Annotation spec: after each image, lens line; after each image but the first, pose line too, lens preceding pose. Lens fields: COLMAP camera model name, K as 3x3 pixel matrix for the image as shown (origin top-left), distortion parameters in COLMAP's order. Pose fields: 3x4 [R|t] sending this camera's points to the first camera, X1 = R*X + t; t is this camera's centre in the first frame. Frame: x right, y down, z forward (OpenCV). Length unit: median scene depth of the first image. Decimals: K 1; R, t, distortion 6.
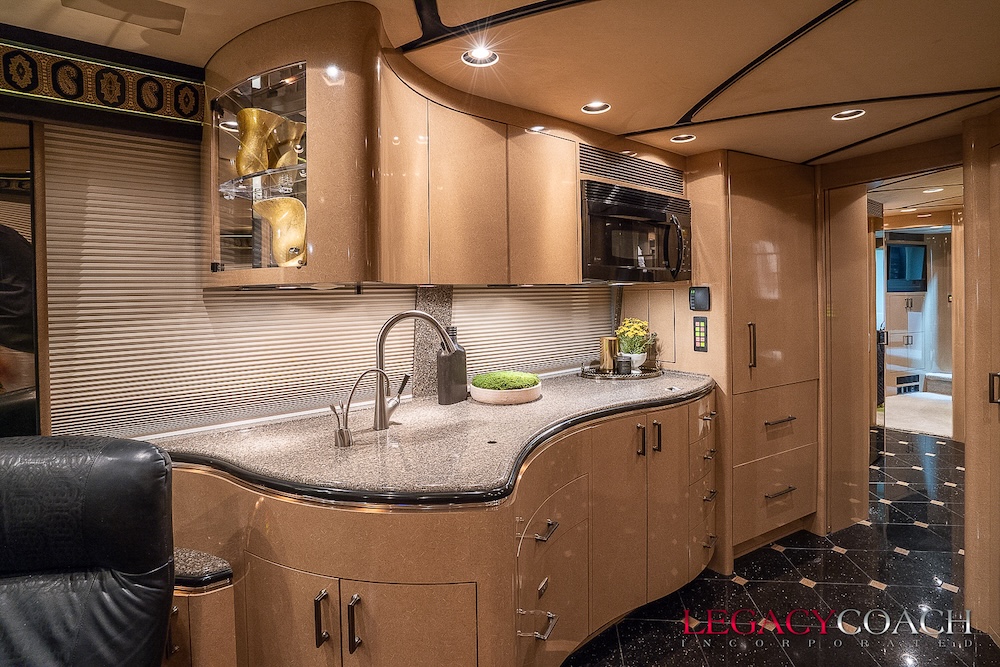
lens RADIAL K [[485.8, 0, 463.4], [0, 485.8, 311.8], [0, 0, 1]] dist [-0.016728, 0.002072]
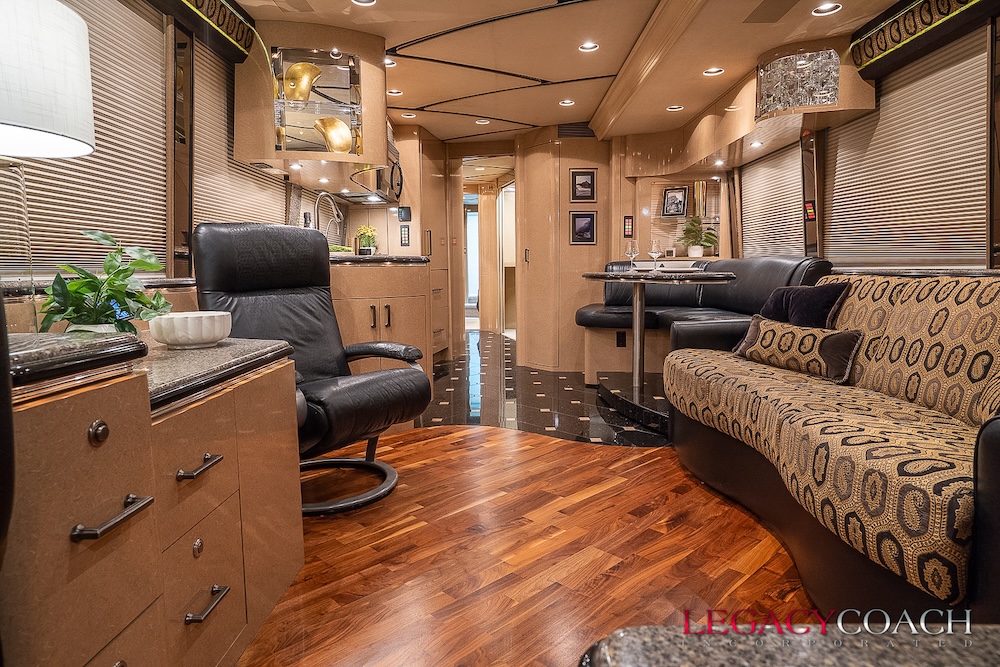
lens RADIAL K [[566.5, 0, 496.7], [0, 566.5, 330.4], [0, 0, 1]] dist [-0.006358, 0.006885]
pose [[0.623500, -0.080768, 0.777640, -0.863279], [0.016857, 0.995807, 0.089911, 0.203741], [-0.781641, -0.042951, 0.622248, -0.472652]]
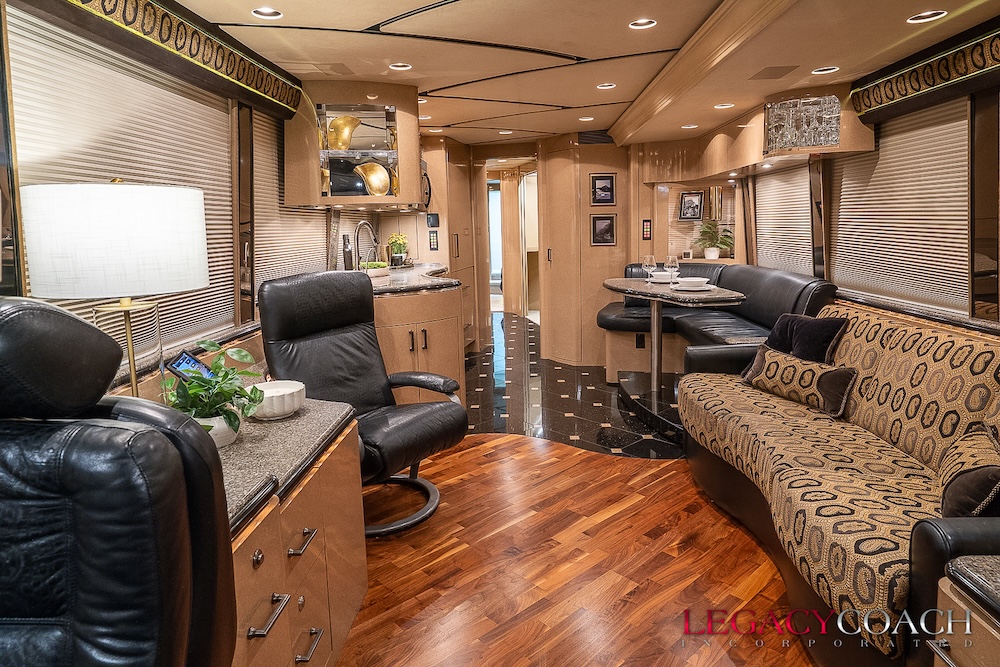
lens RADIAL K [[566.5, 0, 499.4], [0, 566.5, 308.6], [0, 0, 1]] dist [-0.006358, 0.006885]
pose [[0.648061, -0.109976, 0.753606, -0.940654], [0.035321, 0.992794, 0.114508, 0.065789], [-0.760769, -0.047590, 0.647275, -0.524272]]
